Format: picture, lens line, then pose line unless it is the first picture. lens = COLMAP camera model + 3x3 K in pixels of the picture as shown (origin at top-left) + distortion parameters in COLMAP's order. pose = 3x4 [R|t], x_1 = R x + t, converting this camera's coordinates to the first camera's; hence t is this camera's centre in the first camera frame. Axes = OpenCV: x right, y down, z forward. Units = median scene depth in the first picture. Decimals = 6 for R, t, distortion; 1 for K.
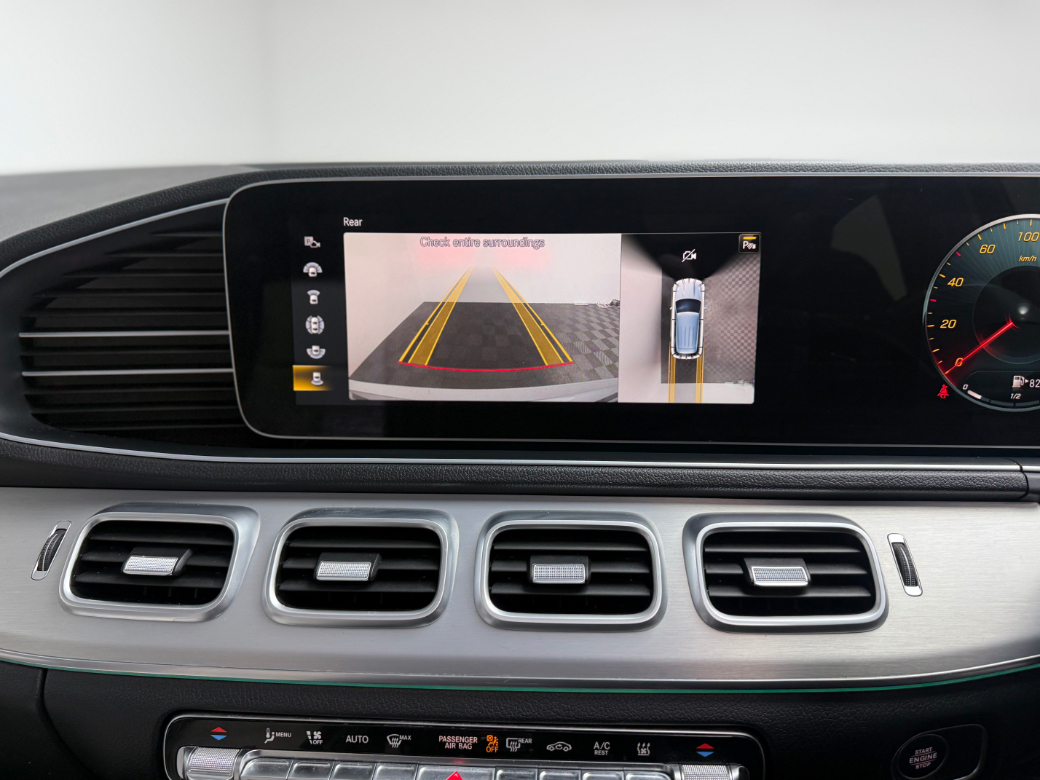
lens RADIAL K [[731.4, 0, 520.0], [0, 731.4, 390.0], [0, 0, 1]] dist [-0.001188, -0.003083]
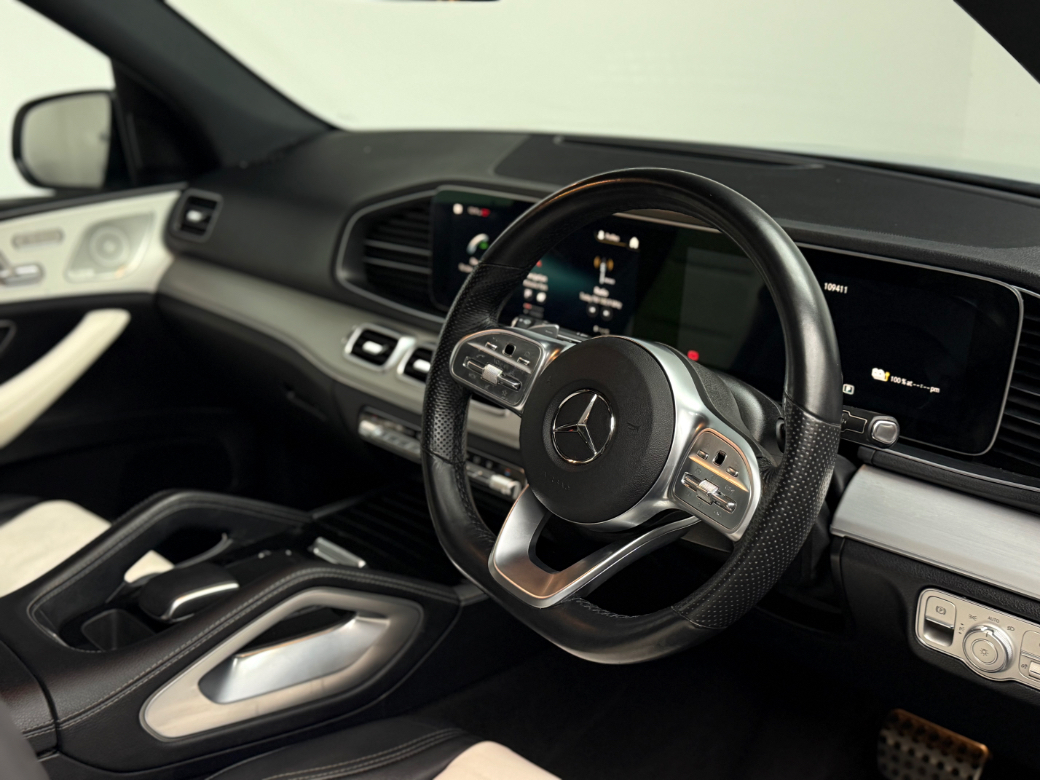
lens RADIAL K [[1119.0, 0, 520.0], [0, 1119.0, 390.0], [0, 0, 1]] dist [-0.004605, -0.011044]
pose [[0.741193, 0.221283, -0.633772, 2.201607], [-0.157197, 0.975071, 0.156608, -0.278584], [0.652627, -0.016449, 0.757501, -1.461184]]
